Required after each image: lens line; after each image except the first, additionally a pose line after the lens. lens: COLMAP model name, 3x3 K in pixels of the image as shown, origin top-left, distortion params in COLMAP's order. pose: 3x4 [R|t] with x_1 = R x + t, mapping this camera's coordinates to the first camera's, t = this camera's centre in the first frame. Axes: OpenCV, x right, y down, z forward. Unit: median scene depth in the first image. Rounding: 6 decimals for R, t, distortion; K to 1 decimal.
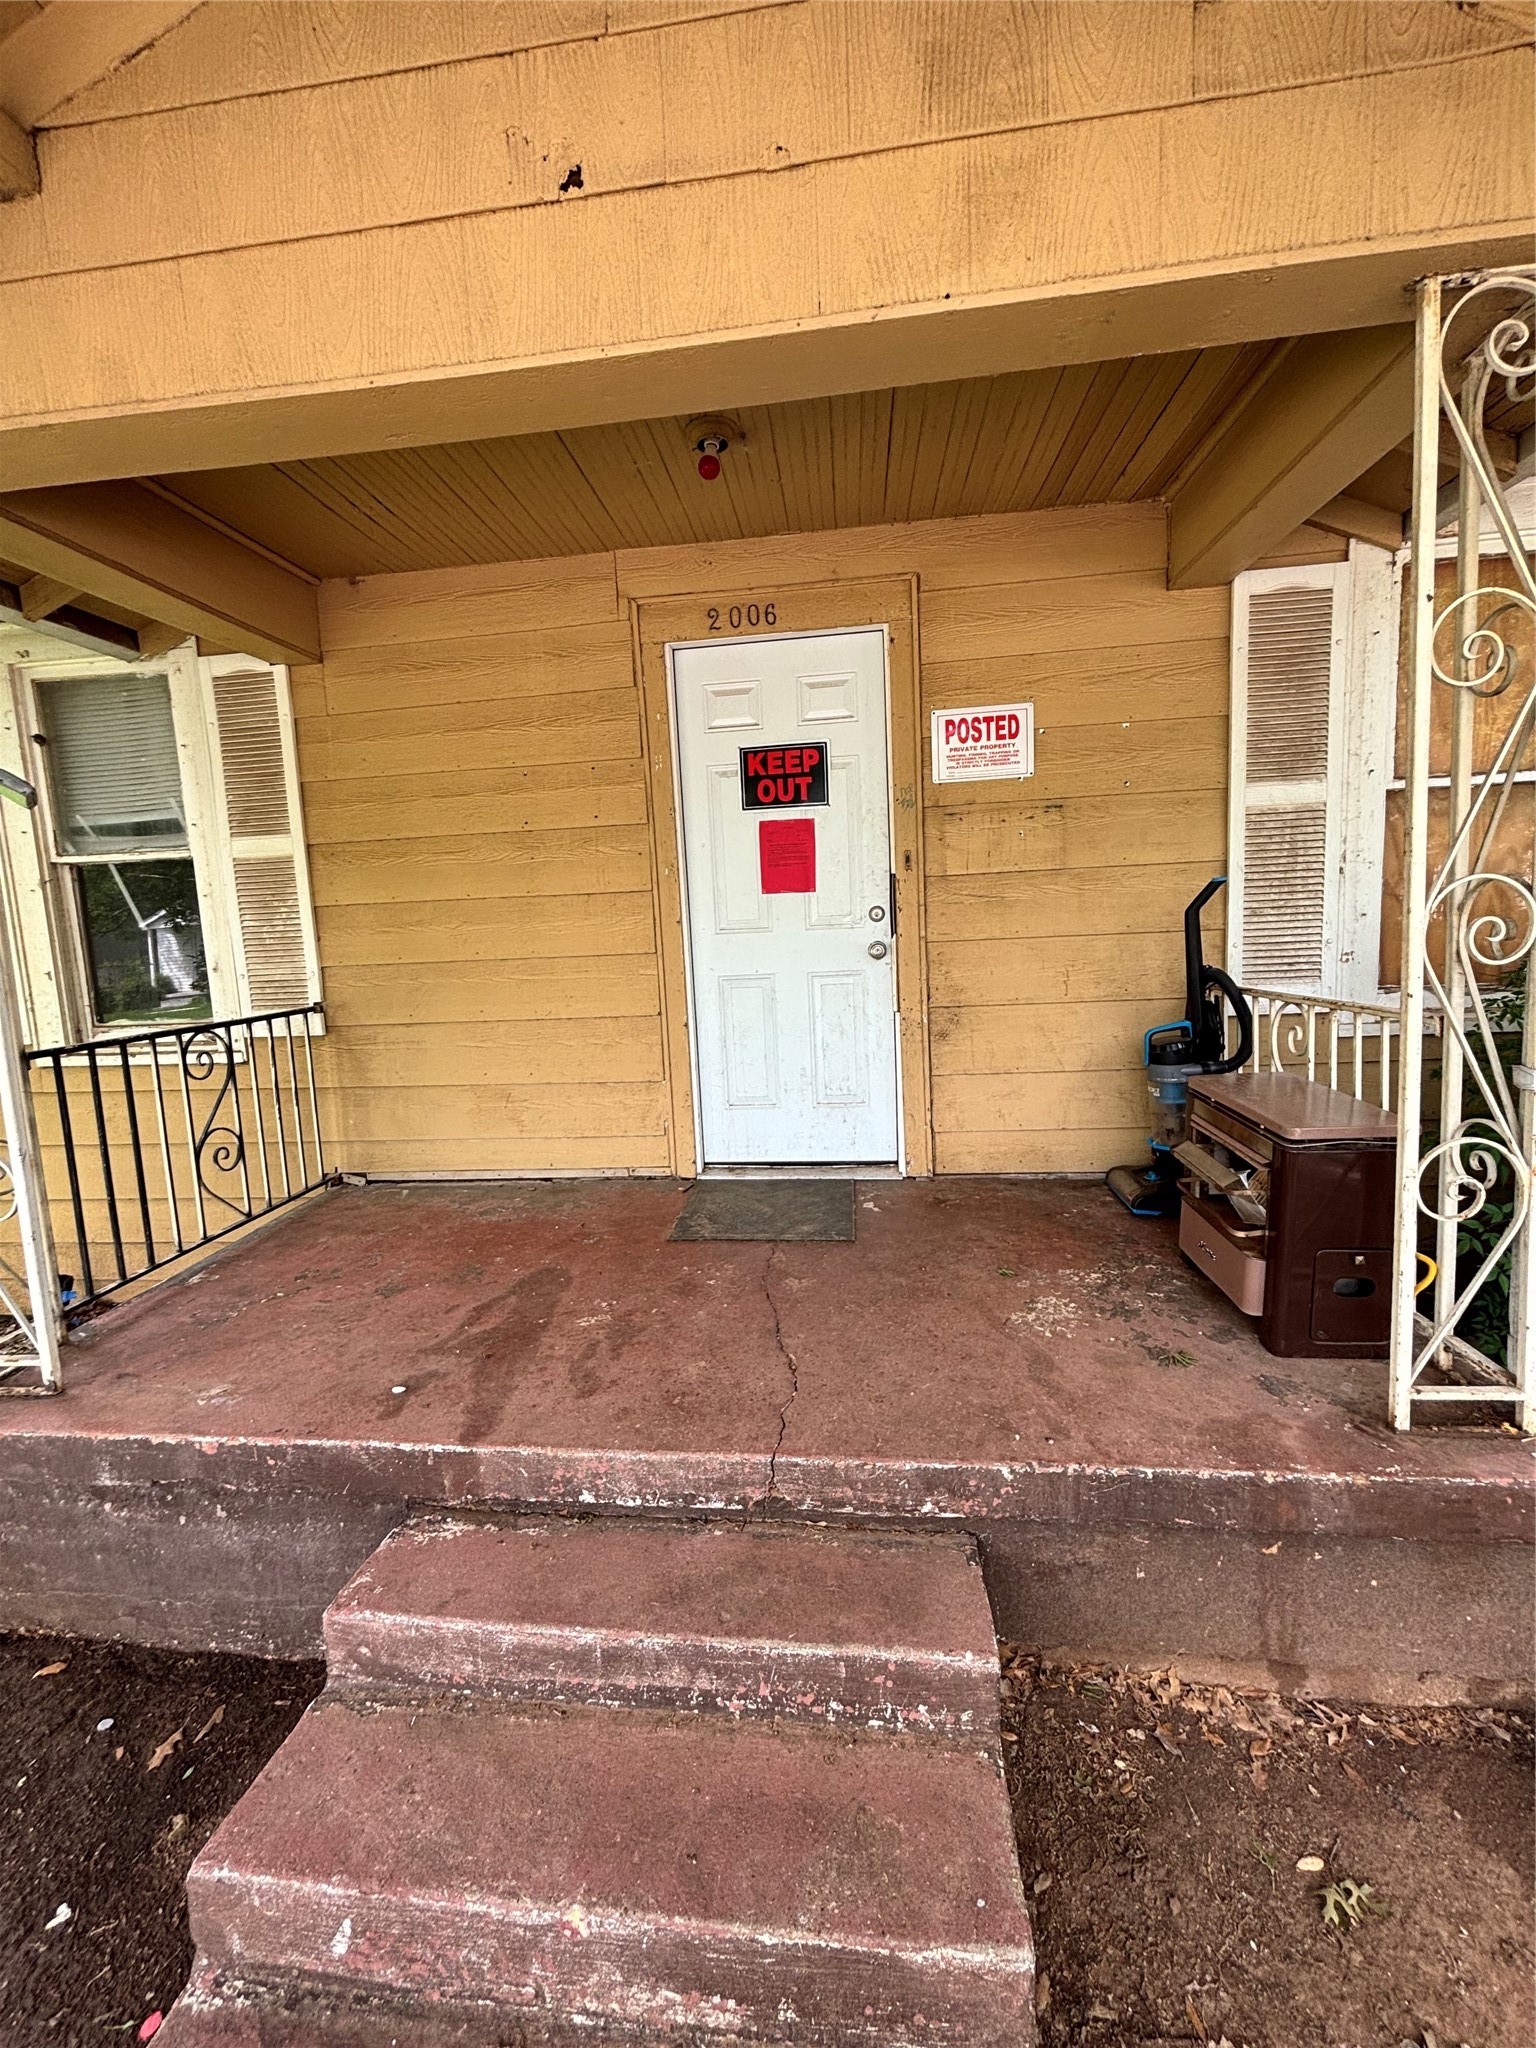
lens RADIAL K [[830.4, 0, 726.2], [0, 830.4, 1030.7], [0, 0, 1]] dist [-0.006287, 0.002351]
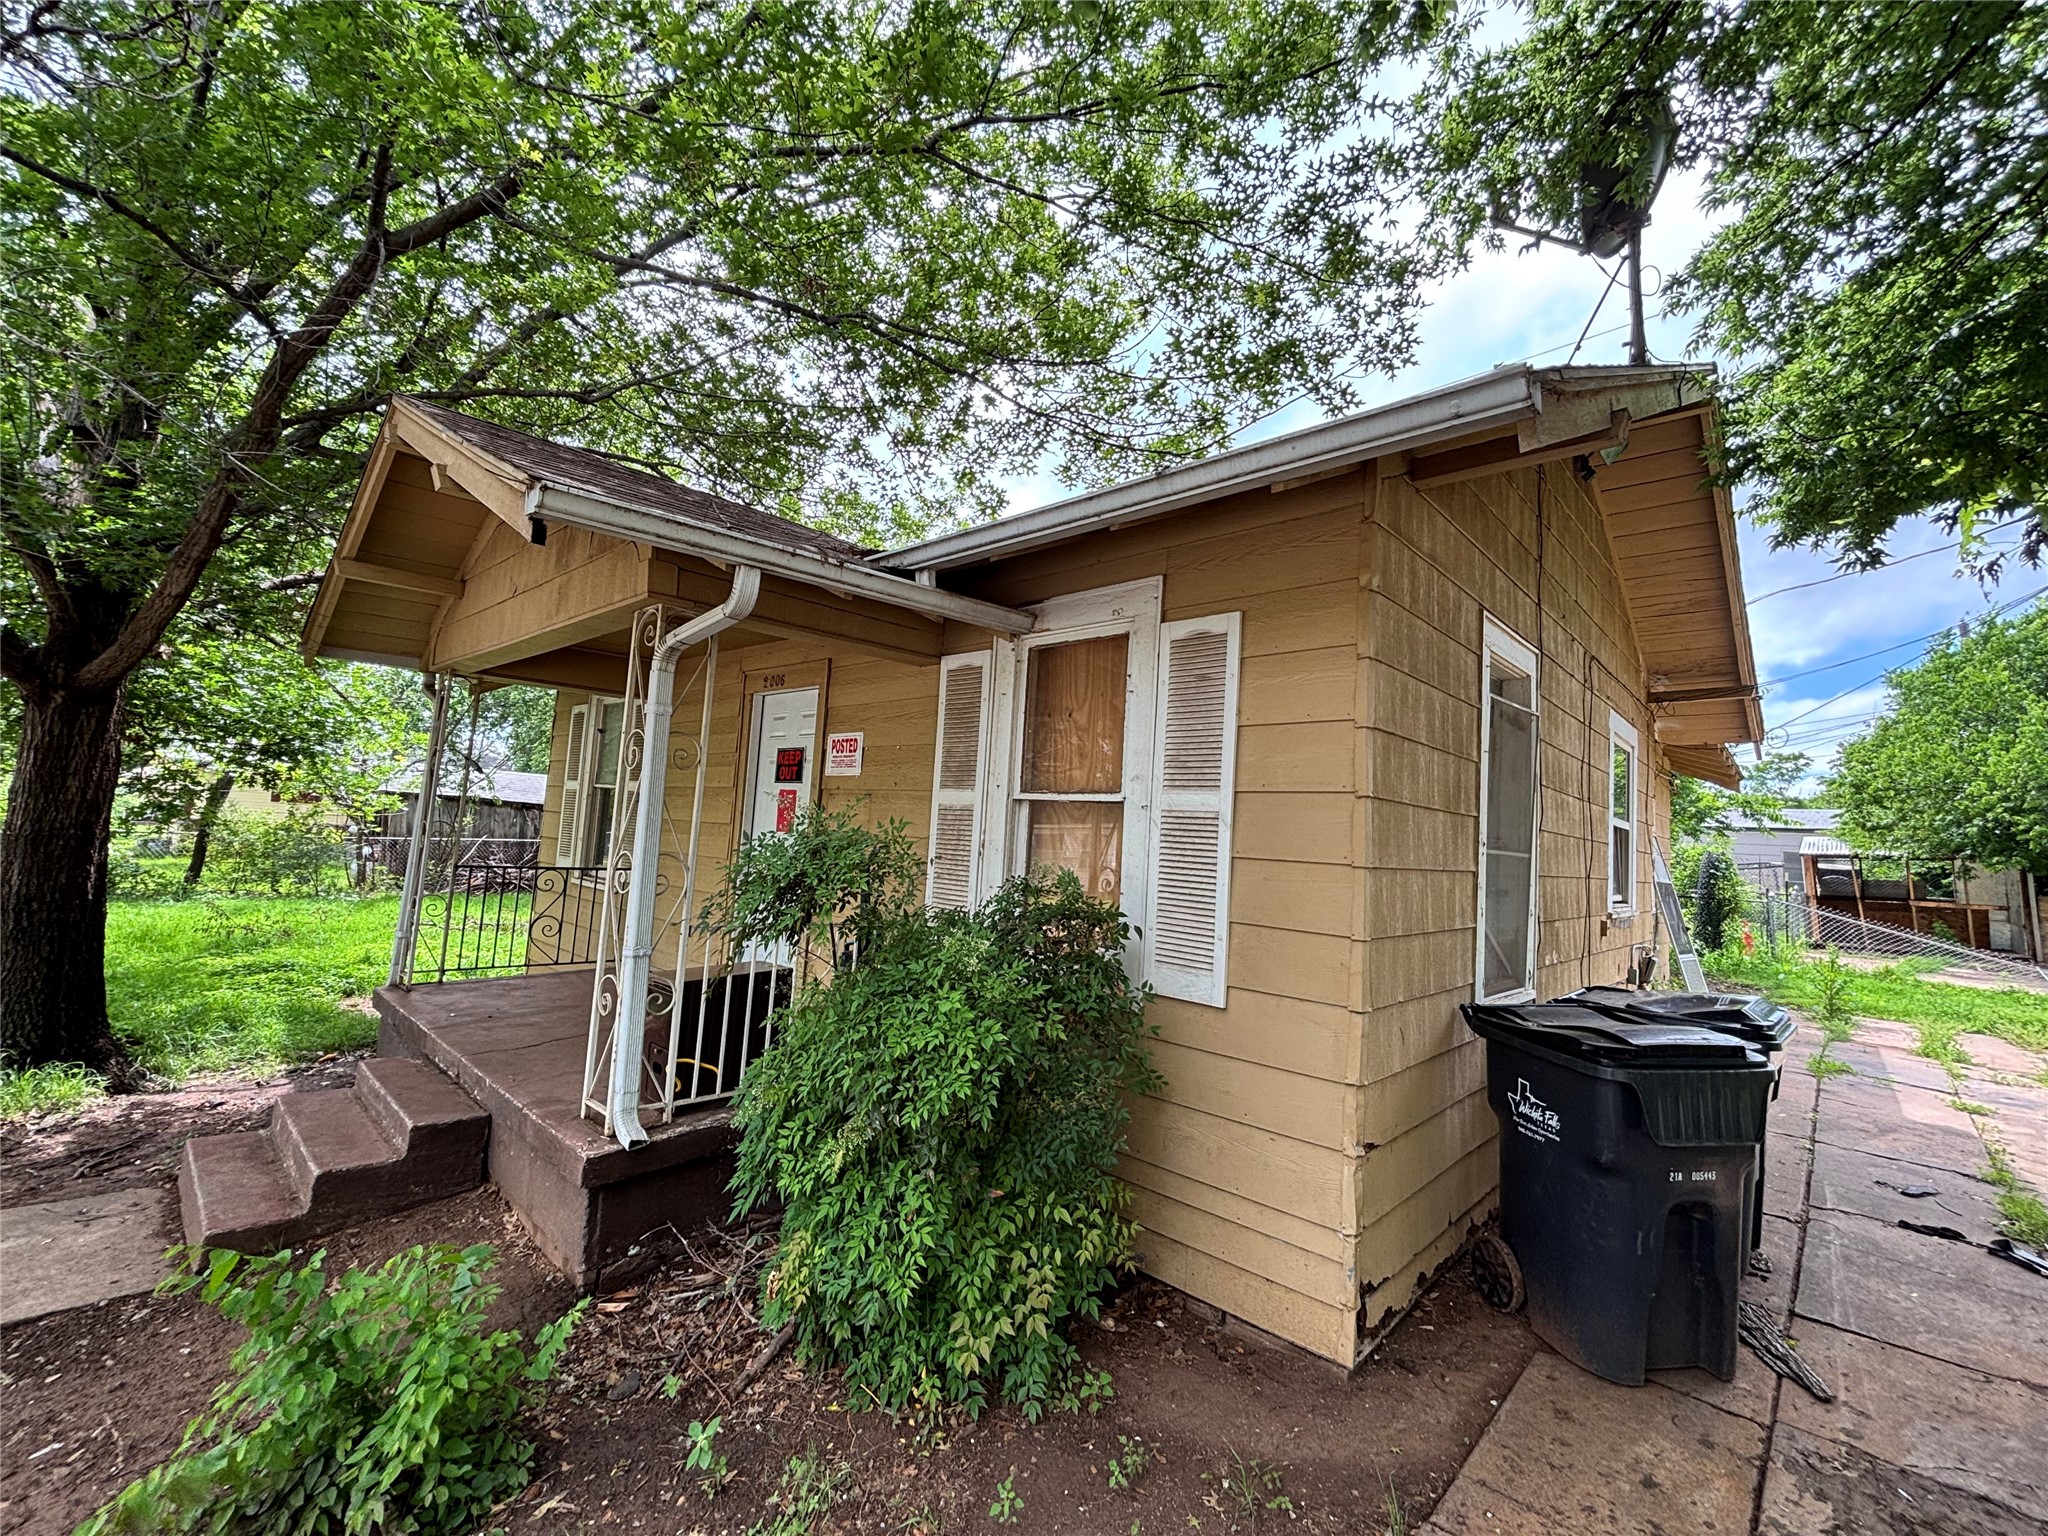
lens RADIAL K [[830.4, 0, 1012.9], [0, 830.4, 770.4], [0, 0, 1]] dist [-0.006287, 0.002351]
pose [[0.808311, 0.047297, -0.586853, 1.535953], [-0.164997, 0.975023, -0.148679, -0.123024], [0.565164, 0.217008, 0.795926, -0.120446]]
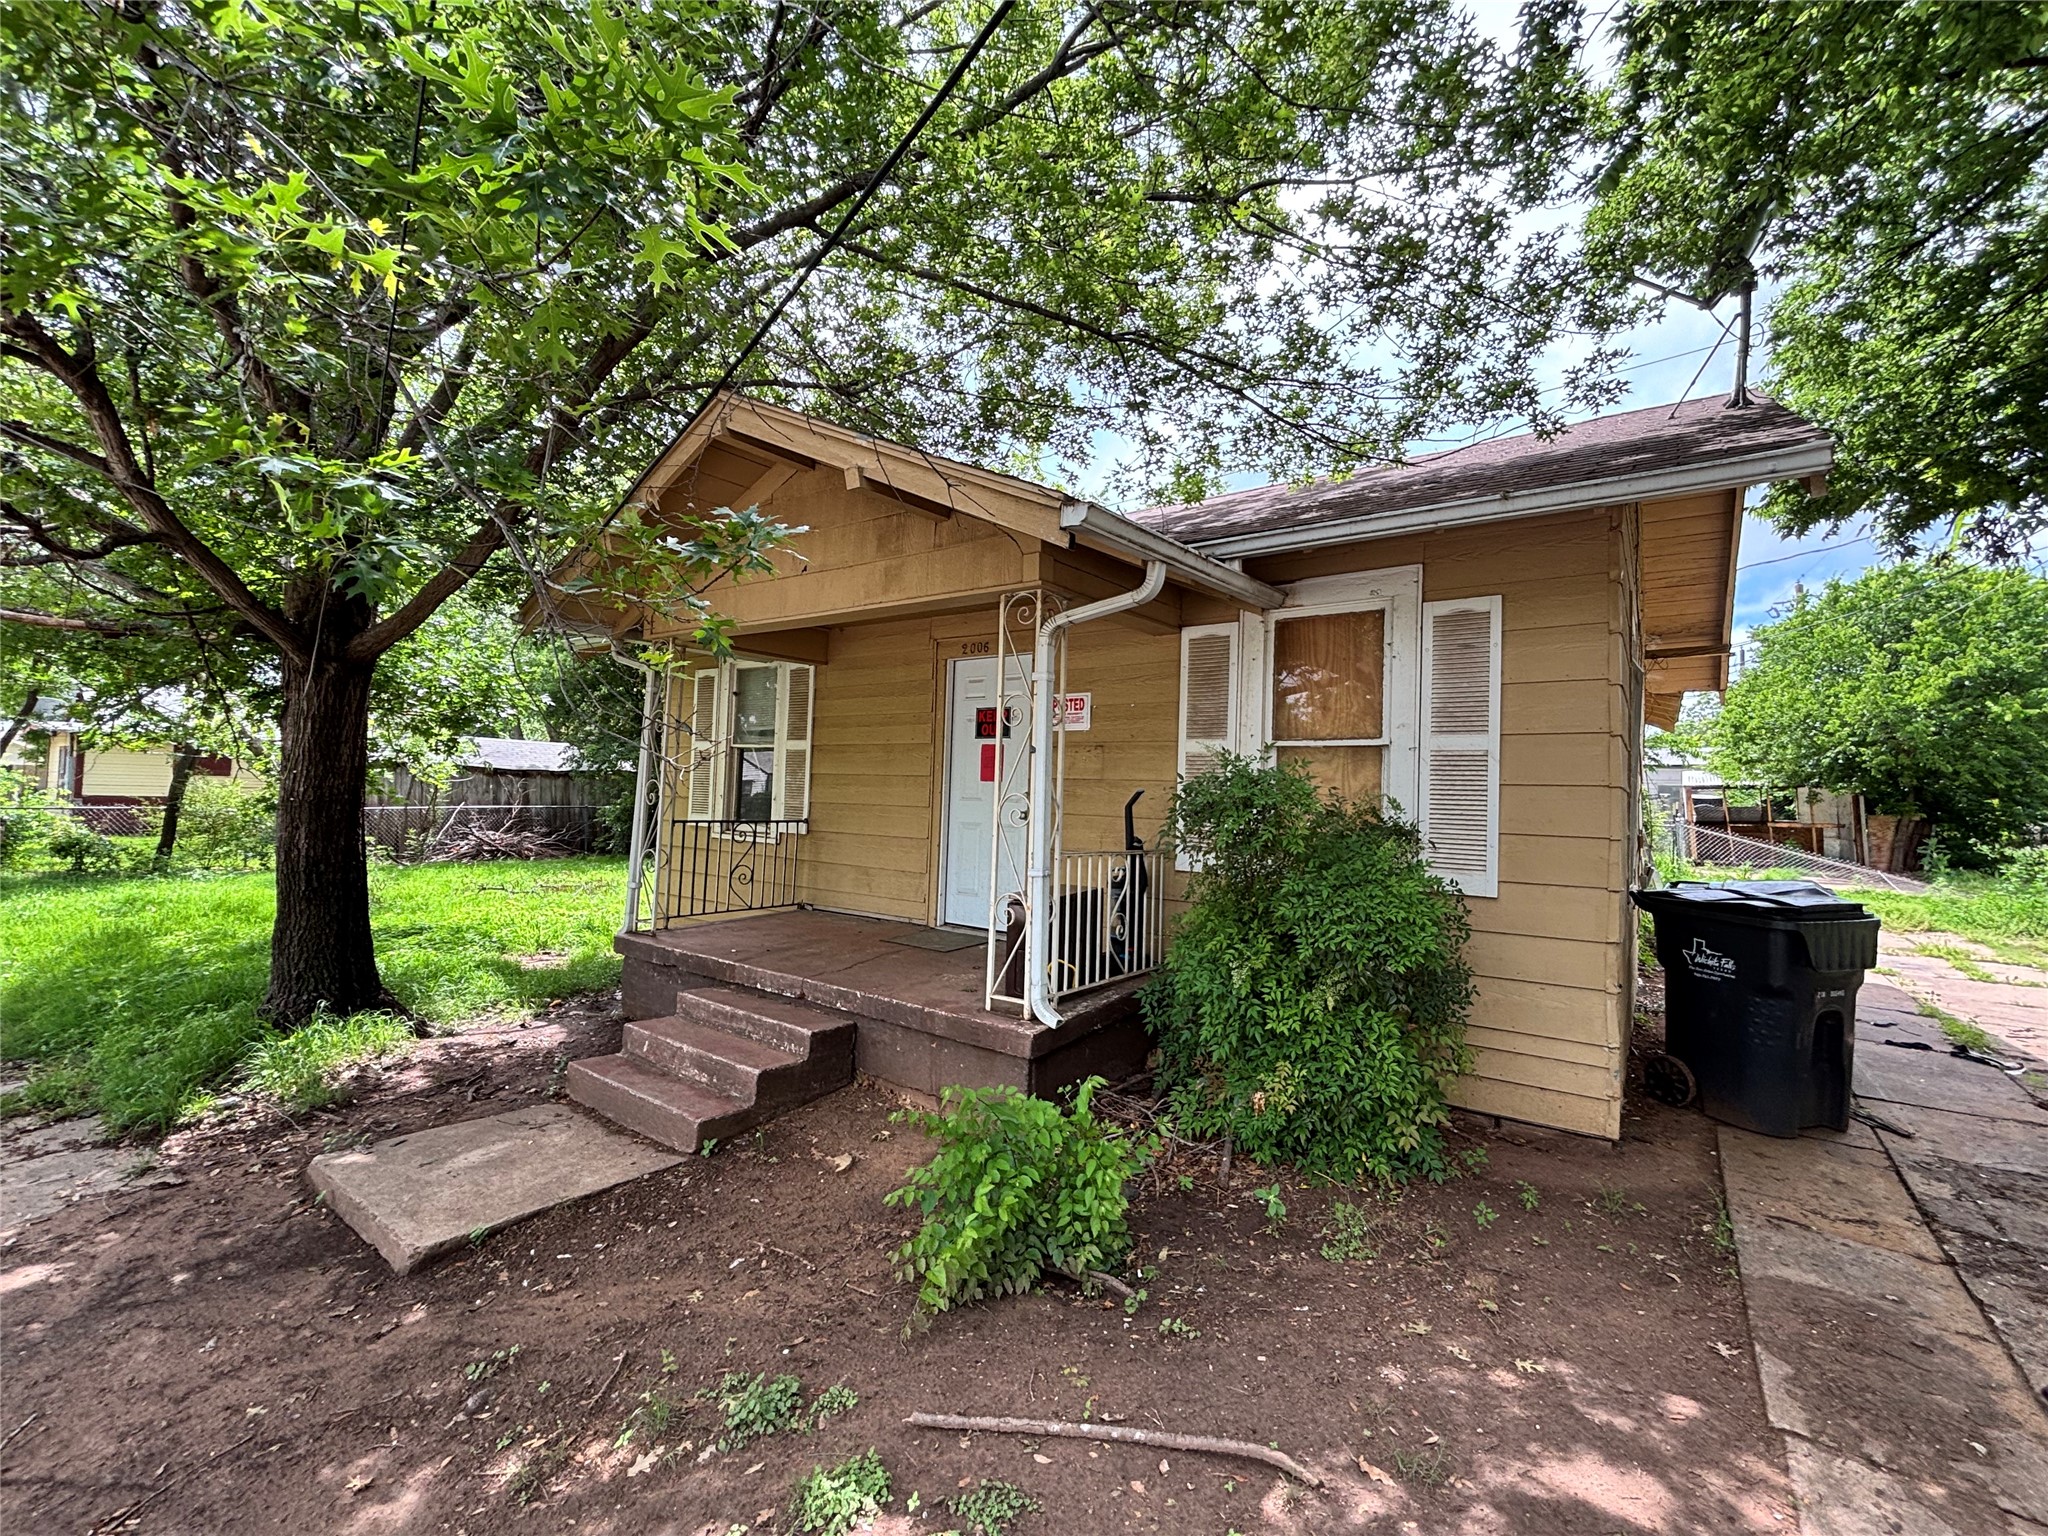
lens RADIAL K [[830.4, 0, 1002.1], [0, 830.4, 767.6], [0, 0, 1]] dist [-0.006287, 0.002351]
pose [[0.870724, 0.056068, -0.488566, 1.102901], [-0.129214, 0.984656, -0.117286, 0.024243], [0.474494, 0.165253, 0.864608, -0.695859]]
